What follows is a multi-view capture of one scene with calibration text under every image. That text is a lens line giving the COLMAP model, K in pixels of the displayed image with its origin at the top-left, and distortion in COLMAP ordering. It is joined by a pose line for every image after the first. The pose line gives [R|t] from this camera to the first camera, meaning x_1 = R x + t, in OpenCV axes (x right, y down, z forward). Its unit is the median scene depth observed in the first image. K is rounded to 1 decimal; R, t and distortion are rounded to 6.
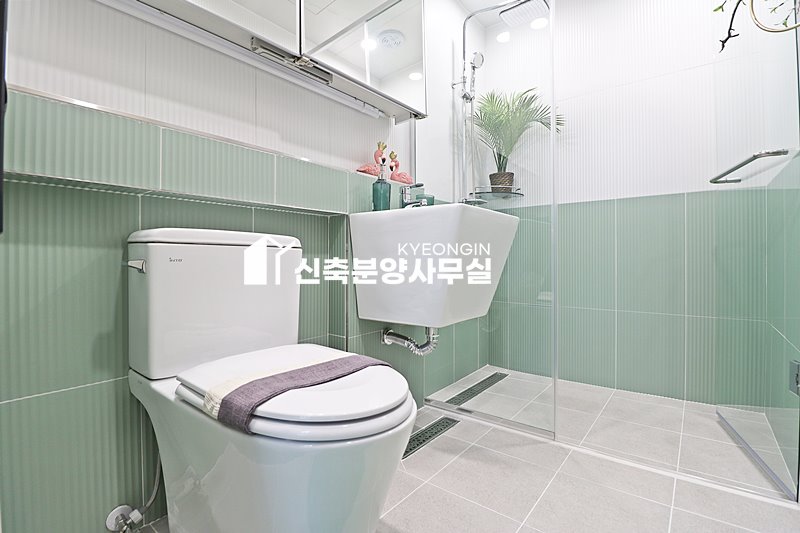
lens RADIAL K [[370.3, 0, 396.1], [0, 370.3, 263.5], [0, 0, 1]] dist [-0.012756, -0.005470]
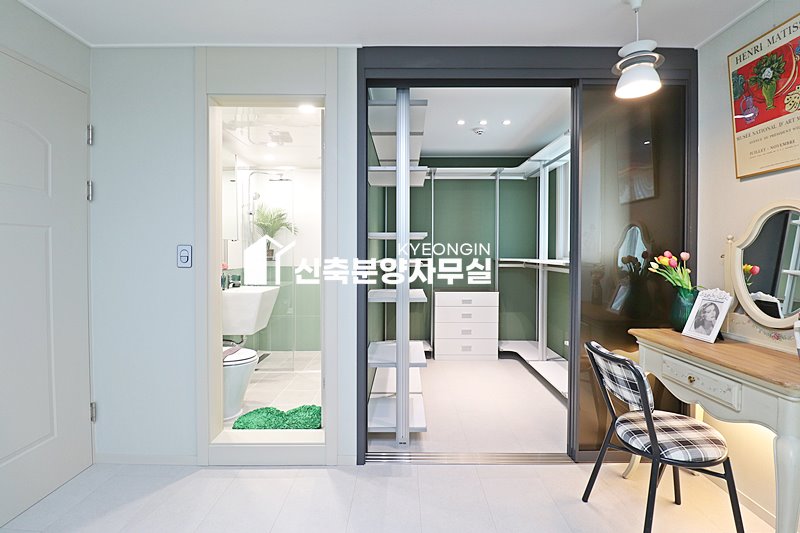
lens RADIAL K [[370.3, 0, 400.7], [0, 370.3, 259.4], [0, 0, 1]] dist [-0.012756, -0.005470]
pose [[0.779067, -0.003083, 0.626933, -1.102368], [-0.003524, 0.999951, 0.009297, -0.617149], [-0.626930, -0.009452, 0.779018, -2.708014]]
